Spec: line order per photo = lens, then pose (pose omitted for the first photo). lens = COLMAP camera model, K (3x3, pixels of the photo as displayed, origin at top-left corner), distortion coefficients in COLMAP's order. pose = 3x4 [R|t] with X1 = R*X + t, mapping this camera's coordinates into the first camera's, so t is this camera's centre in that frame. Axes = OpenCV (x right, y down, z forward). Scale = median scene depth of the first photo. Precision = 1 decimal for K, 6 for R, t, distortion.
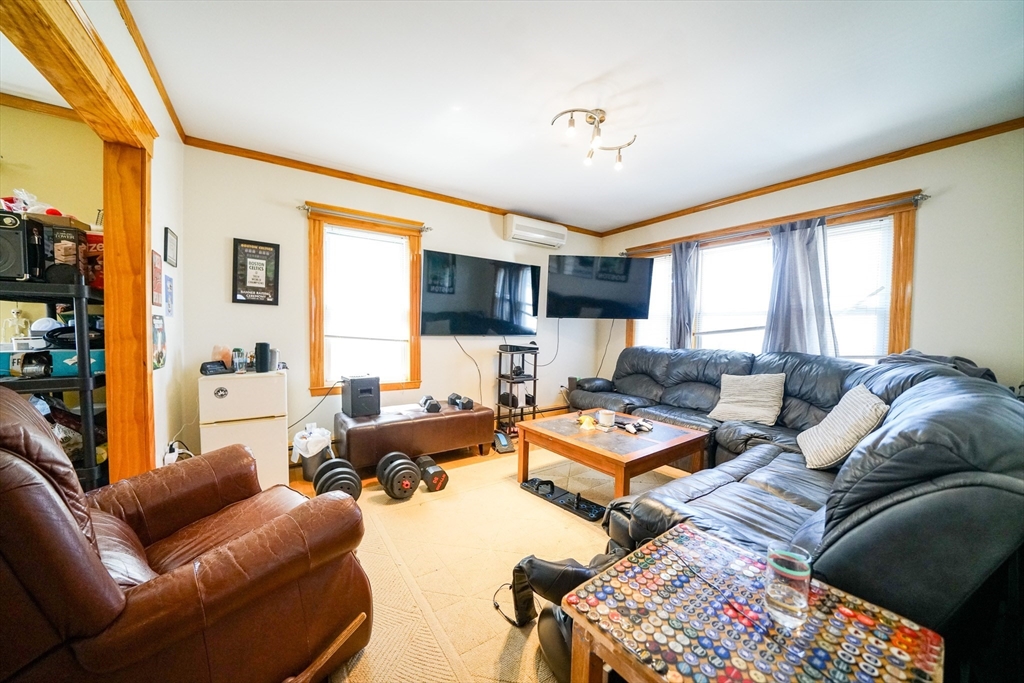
lens RADIAL K [[353.8, 0, 512.4], [0, 353.8, 342.2], [0, 0, 1]] dist [-0.019079, 0.000835]
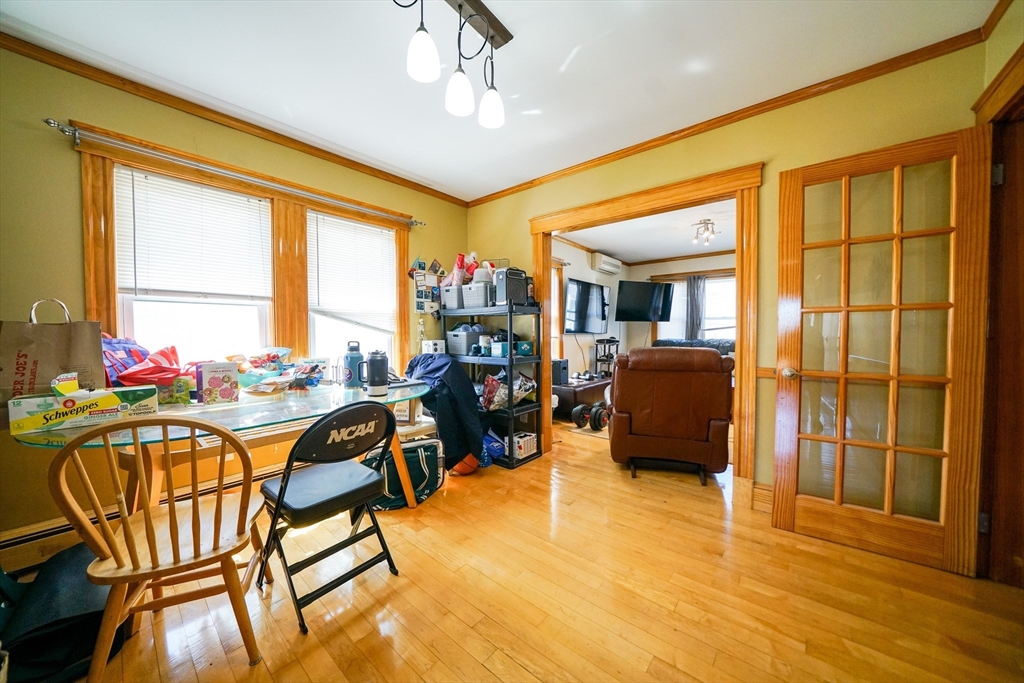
lens RADIAL K [[353.8, 0, 508.2], [0, 353.8, 341.7], [0, 0, 1]] dist [-0.019079, 0.000835]
pose [[0.963276, -0.023709, 0.267463, -0.769976], [0.025120, 0.999683, -0.001855, 0.010469], [-0.267334, 0.008506, 0.963566, -0.345976]]
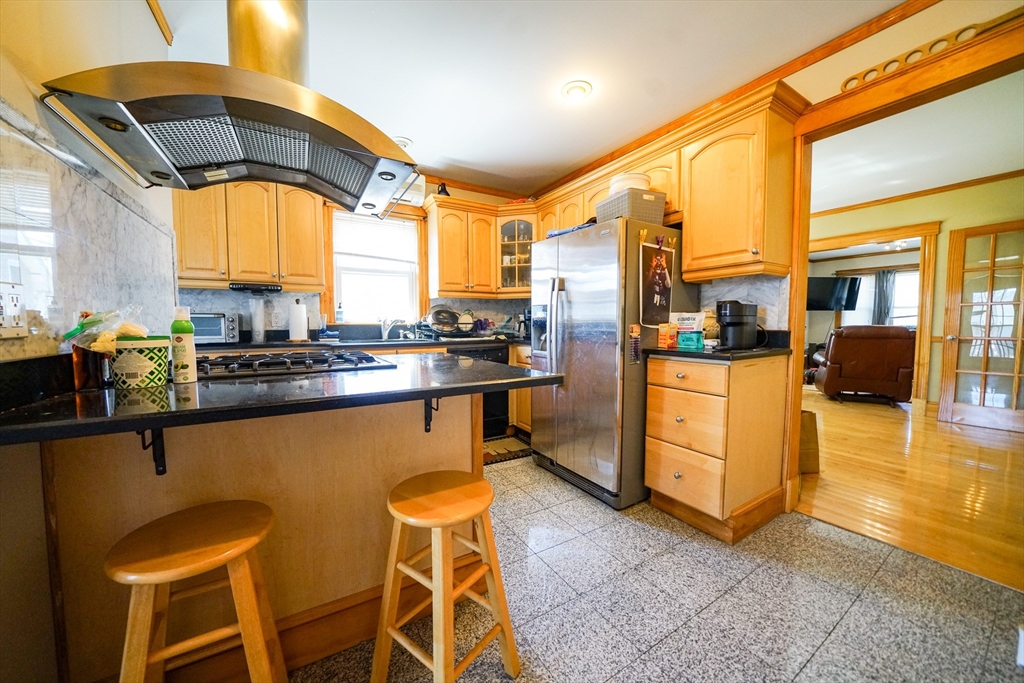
lens RADIAL K [[353.8, 0, 512.2], [0, 353.8, 343.5], [0, 0, 1]] dist [-0.019079, 0.000835]
pose [[0.998636, -0.018805, -0.048705, -1.347580], [0.019821, 0.999594, 0.020445, 0.034019], [0.048300, -0.021382, 0.998604, -0.912900]]
